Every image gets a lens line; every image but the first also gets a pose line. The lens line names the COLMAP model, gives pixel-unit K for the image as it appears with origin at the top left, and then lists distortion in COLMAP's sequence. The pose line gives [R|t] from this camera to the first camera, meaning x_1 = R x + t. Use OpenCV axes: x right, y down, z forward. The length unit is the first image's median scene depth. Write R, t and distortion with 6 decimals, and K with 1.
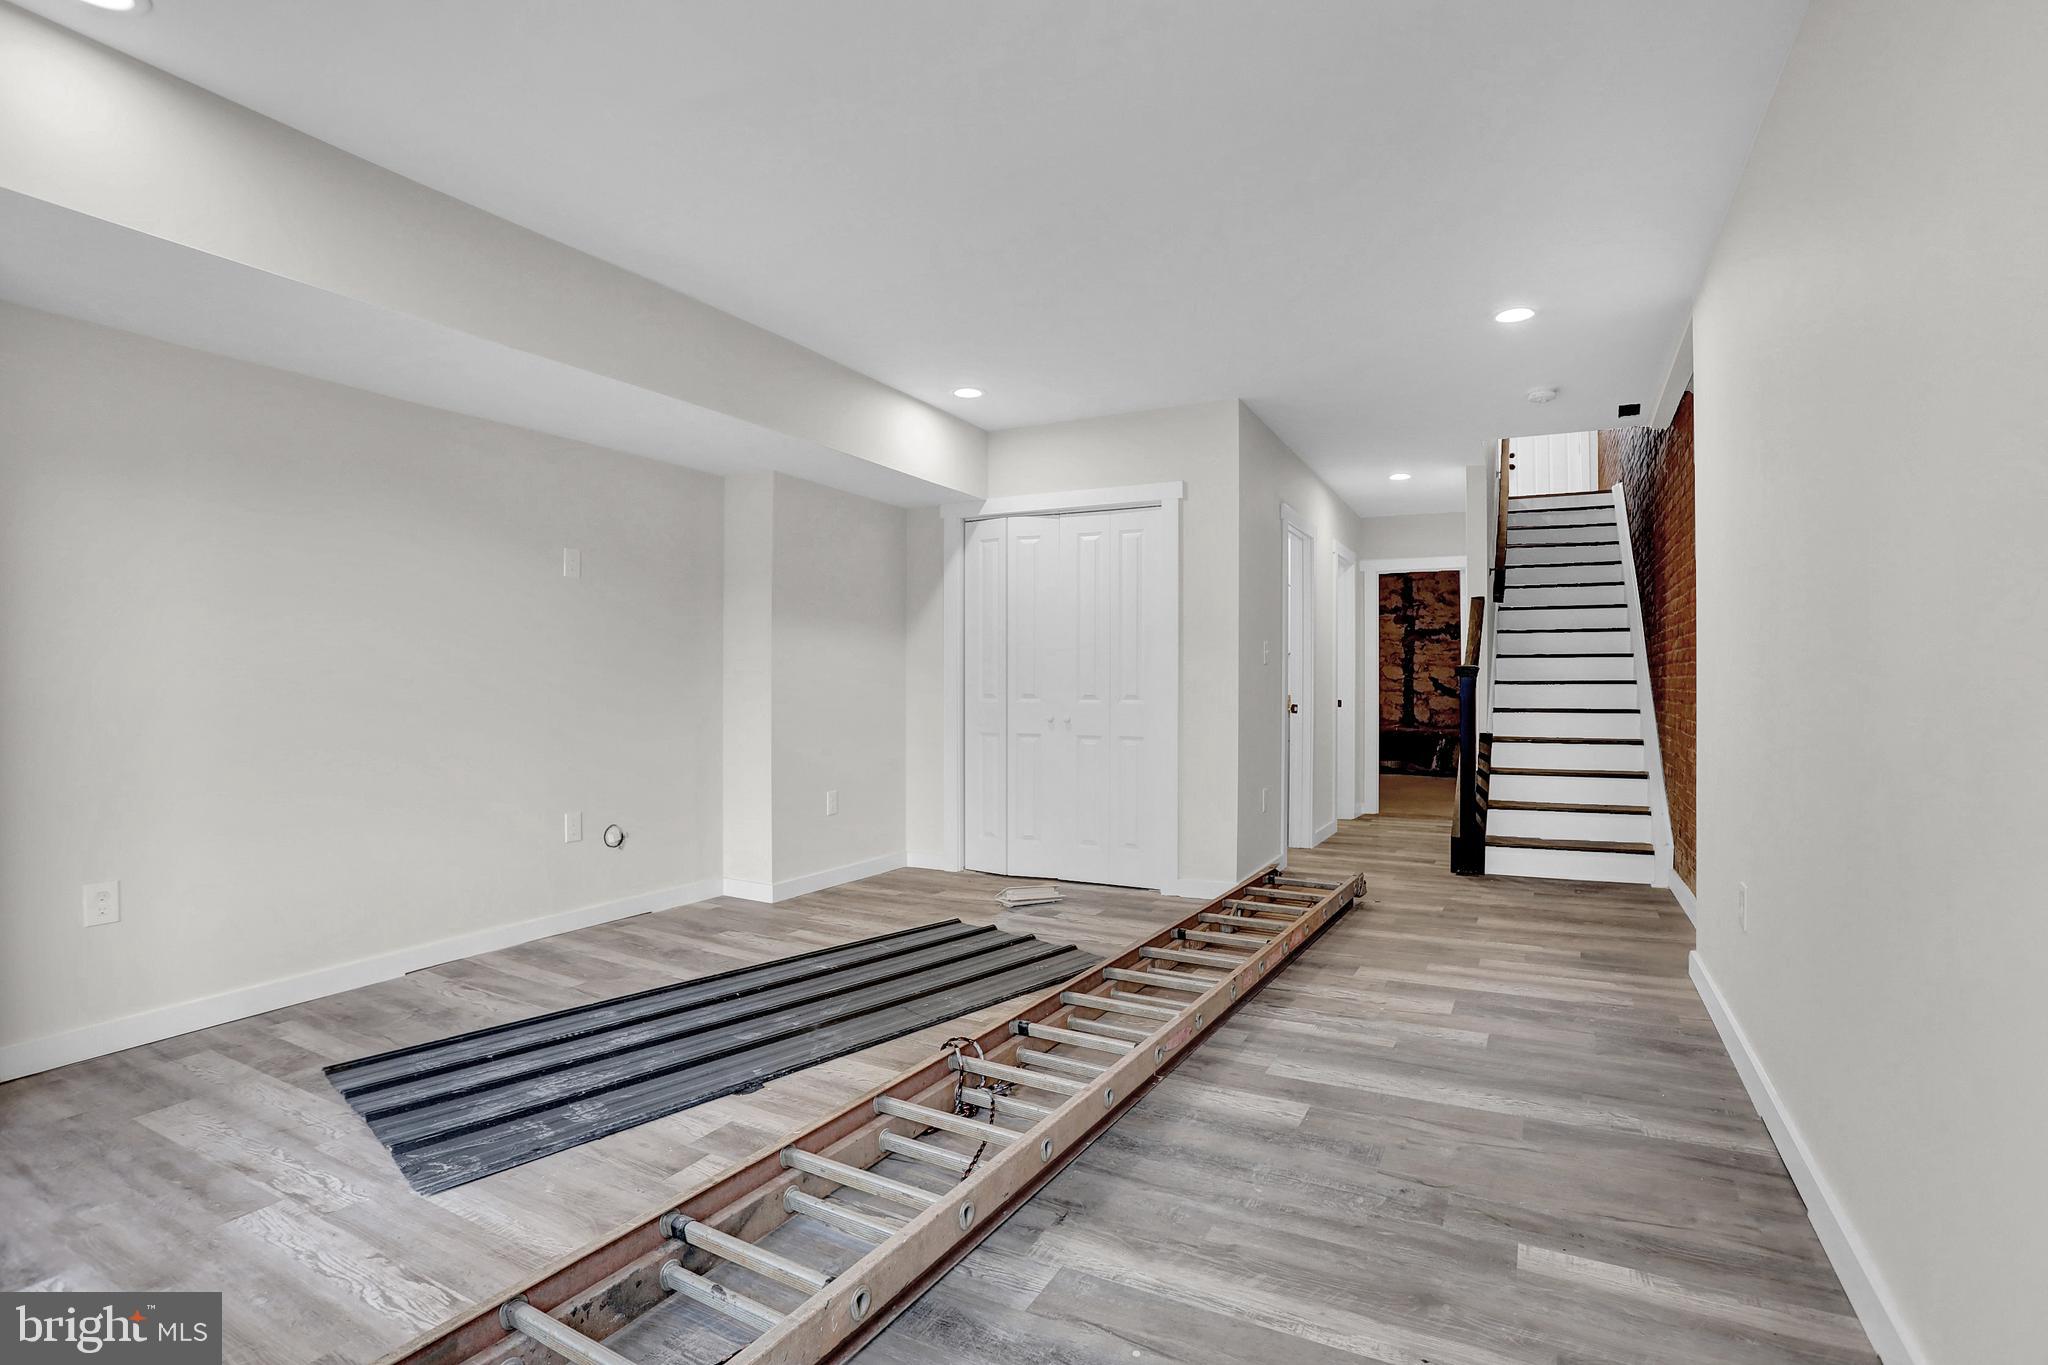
lens RADIAL K [[986.6, 0, 1023.6], [0, 986.6, 687.5], [0, 0, 1]] dist [-0.060246, 0.015117]
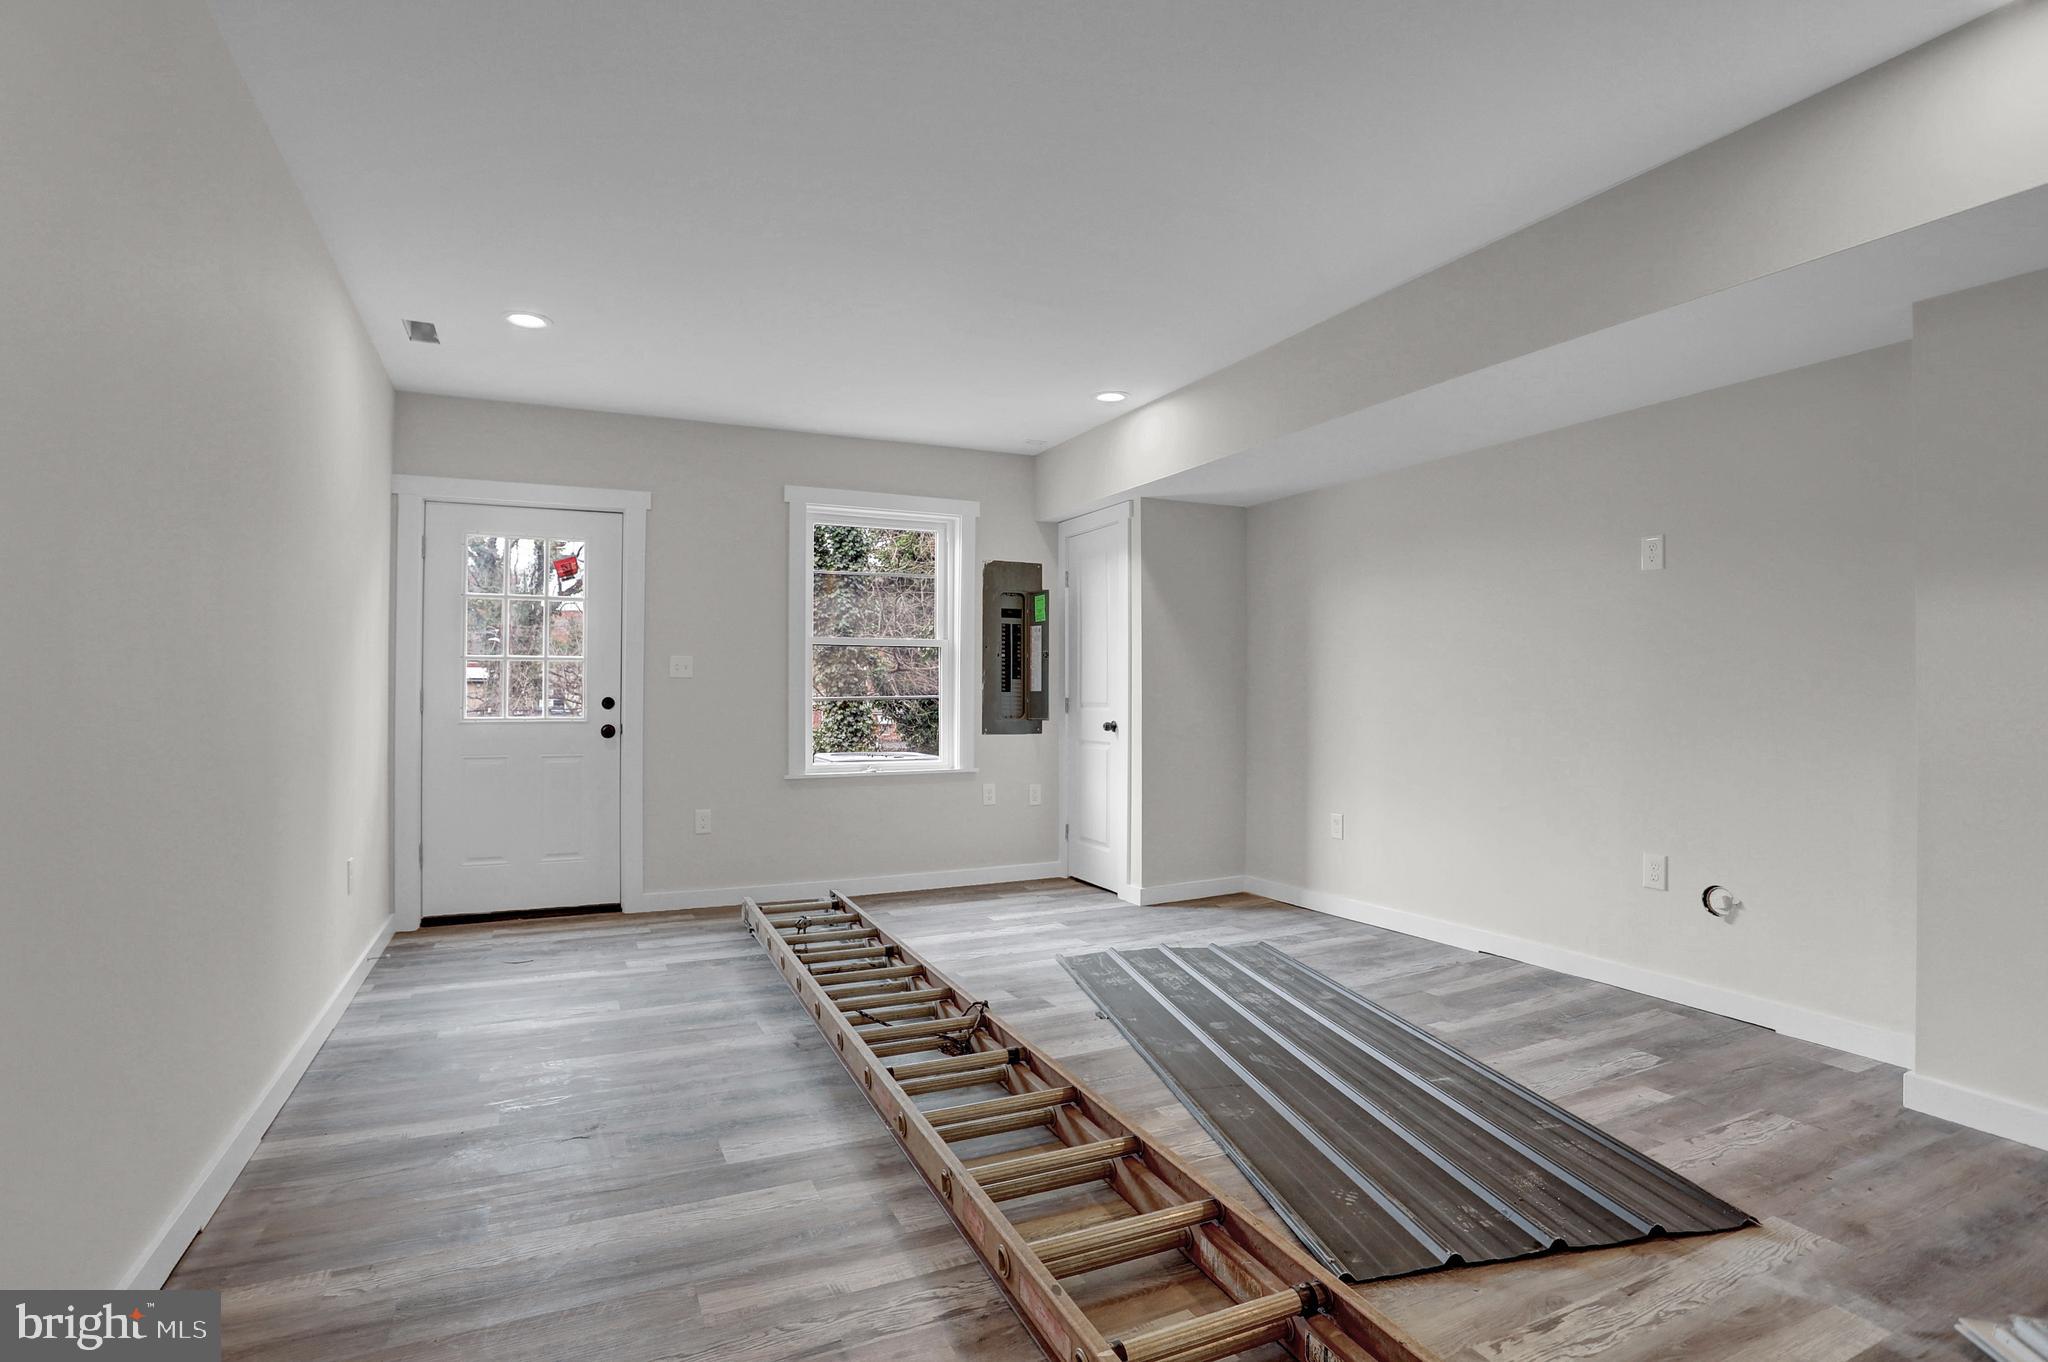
lens RADIAL K [[986.6, 0, 1023.6], [0, 986.6, 682.6], [0, 0, 1]] dist [-0.060246, 0.015117]
pose [[-0.599070, -0.011243, -0.800618, 0.712888], [-0.000906, 0.999910, -0.013364, -0.007461], [0.800696, -0.007281, -0.599027, 1.473979]]
